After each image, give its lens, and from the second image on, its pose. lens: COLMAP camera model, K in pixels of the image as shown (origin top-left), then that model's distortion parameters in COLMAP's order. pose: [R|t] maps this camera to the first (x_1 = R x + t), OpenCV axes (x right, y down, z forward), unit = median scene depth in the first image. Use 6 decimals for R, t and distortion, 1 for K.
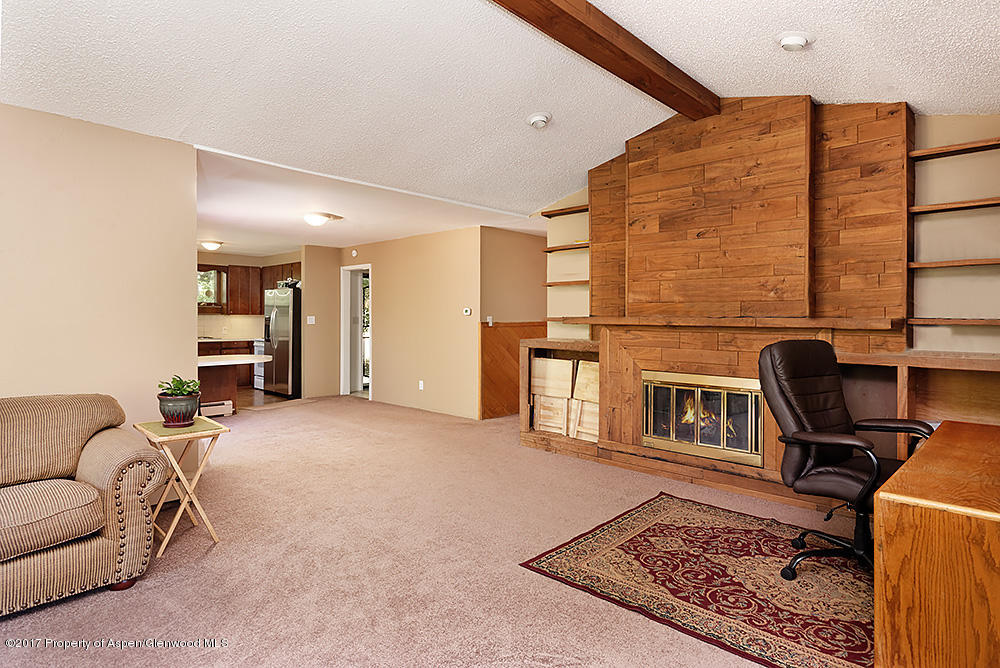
lens RADIAL K [[540.1, 0, 517.4], [0, 540.1, 305.8], [0, 0, 1]] dist [0.000515, 0.000217]
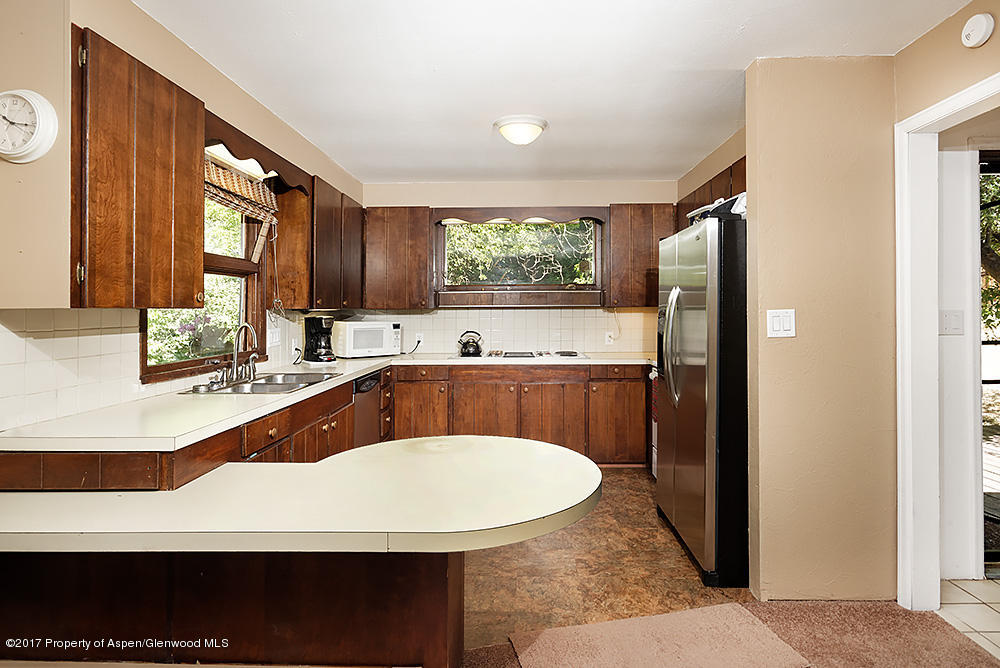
lens RADIAL K [[540.1, 0, 517.4], [0, 540.1, 305.8], [0, 0, 1]] dist [0.000515, 0.000217]
pose [[0.664925, -0.011204, -0.746826, -0.254985], [0.011495, 0.999923, -0.004767, 0.017426], [0.746822, -0.005415, 0.665002, 0.687870]]
